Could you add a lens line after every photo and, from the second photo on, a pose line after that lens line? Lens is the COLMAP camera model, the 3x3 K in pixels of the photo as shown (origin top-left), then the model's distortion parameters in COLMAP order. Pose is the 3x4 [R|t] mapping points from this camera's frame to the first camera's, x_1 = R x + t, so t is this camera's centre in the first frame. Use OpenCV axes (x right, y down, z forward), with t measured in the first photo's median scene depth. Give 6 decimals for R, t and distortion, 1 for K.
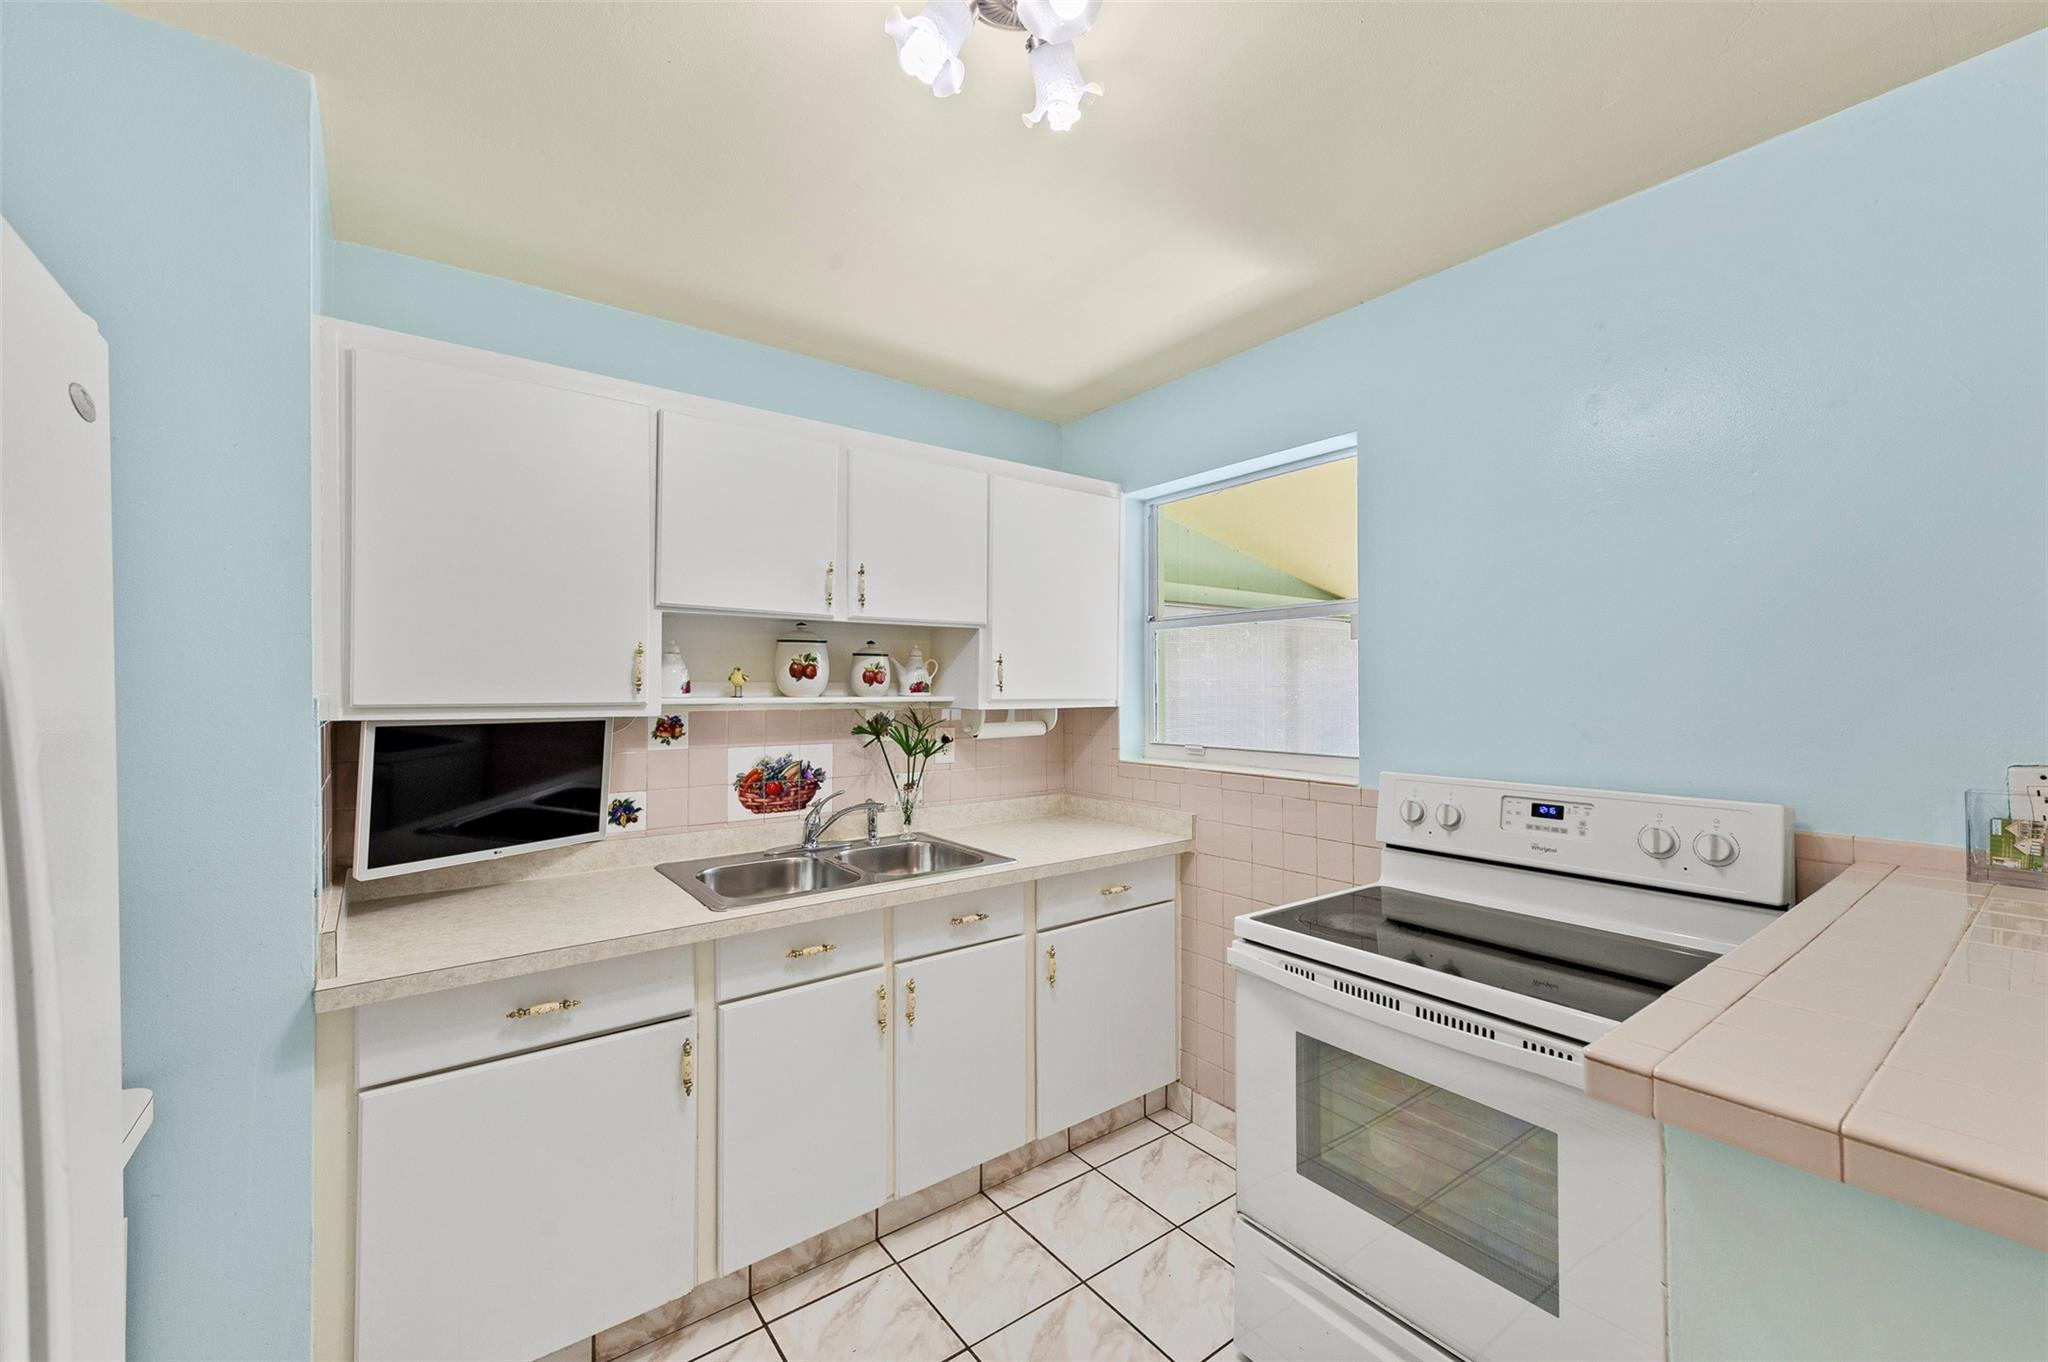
lens RADIAL K [[795.0, 0, 1029.4], [0, 795.0, 691.6], [0, 0, 1]] dist [-0.000990, -0.000229]
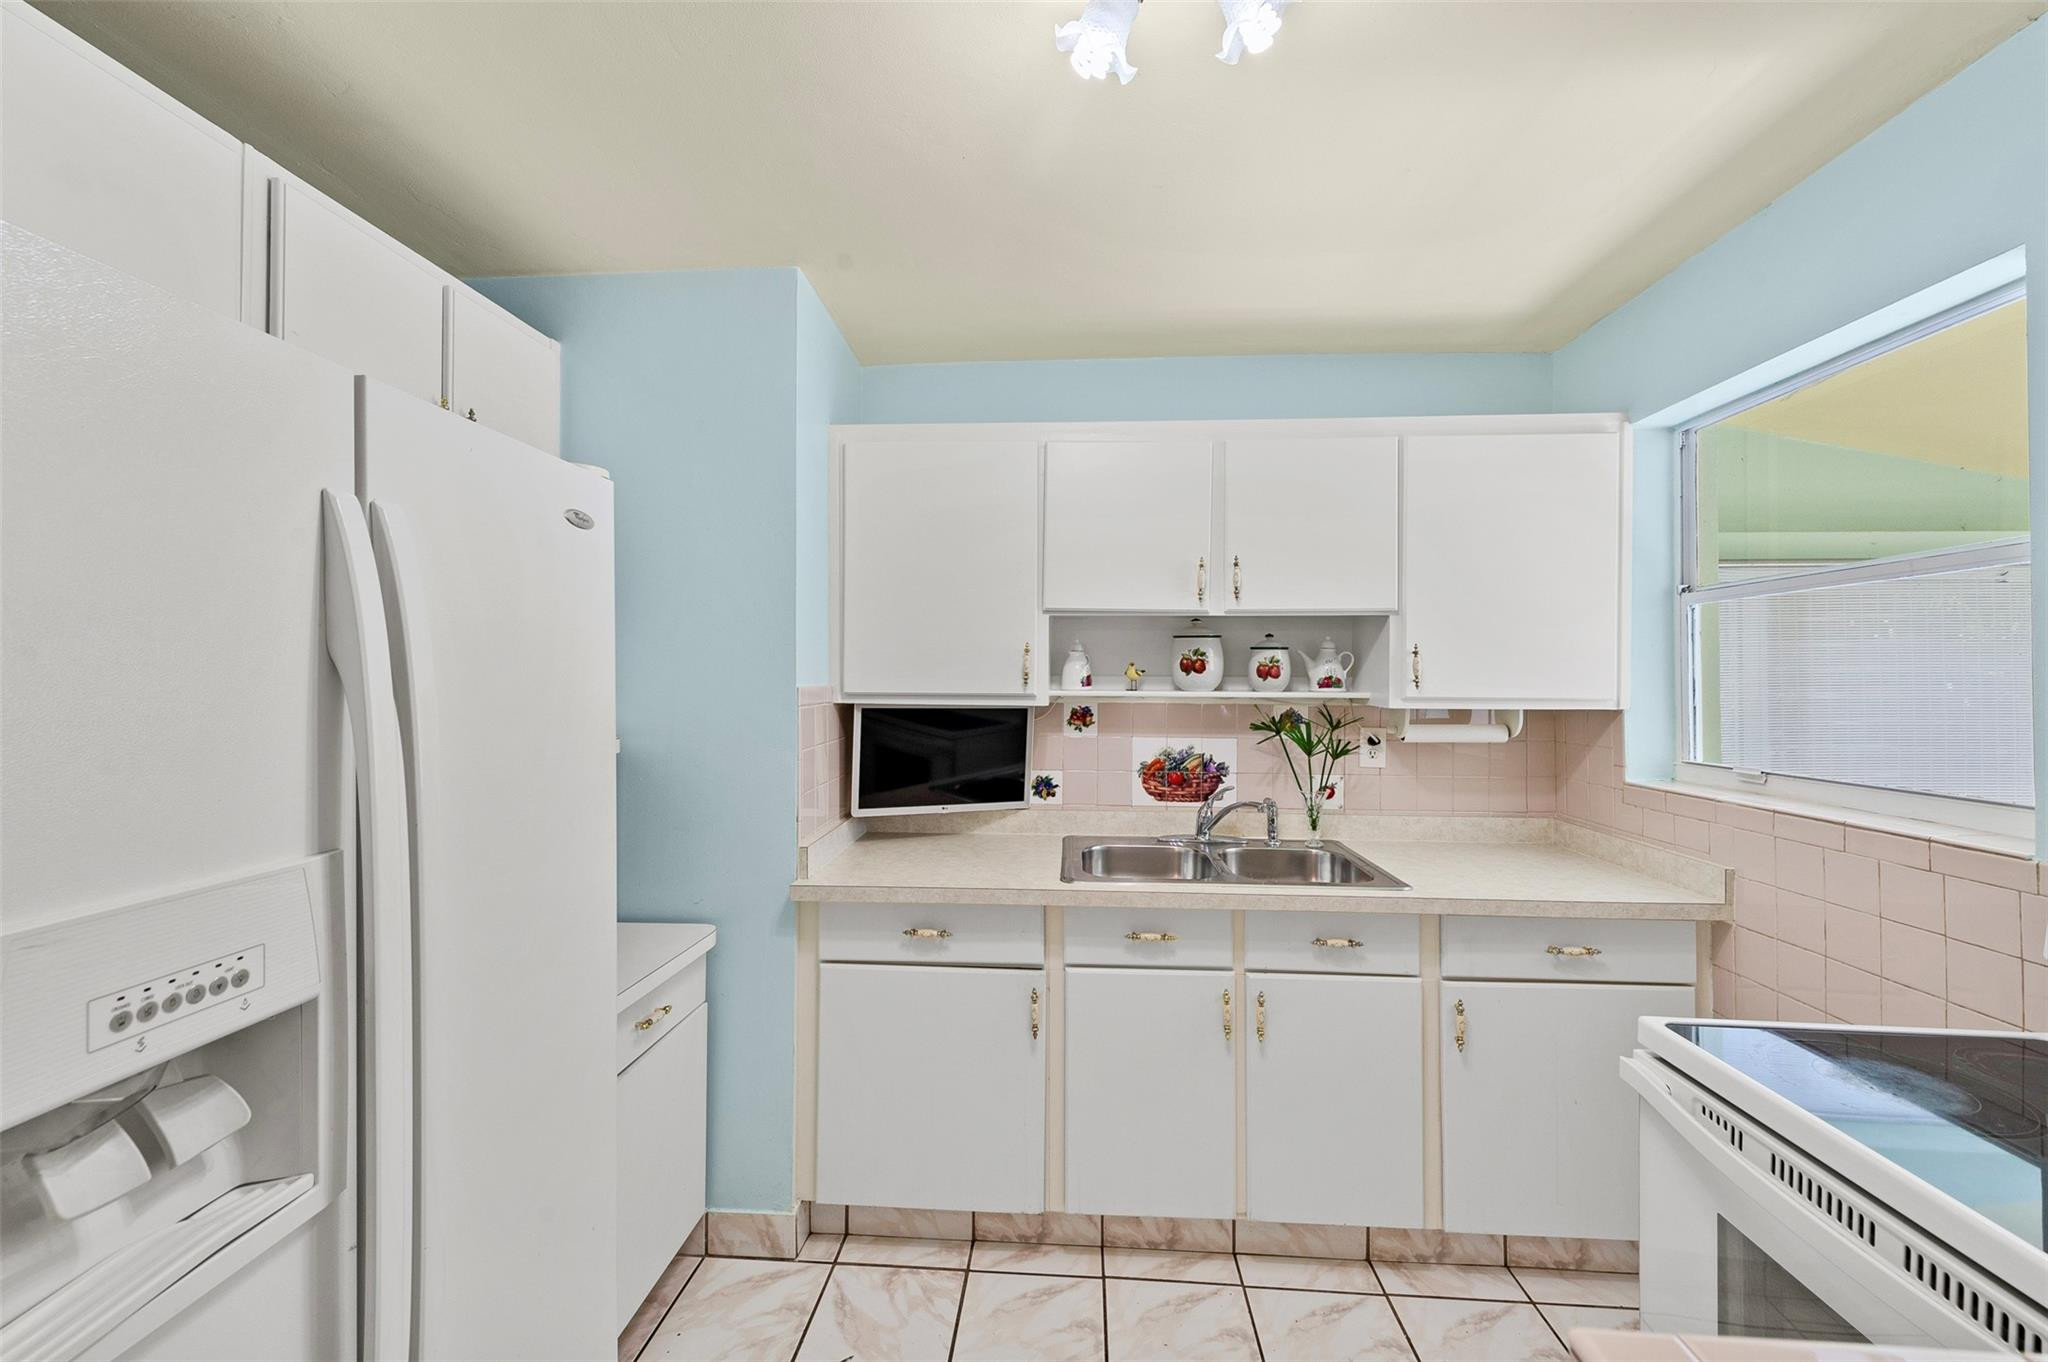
lens RADIAL K [[784.0, 0, 1024.0], [0, 784.0, 681.0], [0, 0, 1]] dist [0.000071, -0.000395]
pose [[0.760728, 0.004548, -0.649055, 0.205138], [-0.008782, 0.999956, -0.003286, -0.001054], [0.649012, 0.008200, 0.760734, 0.092381]]
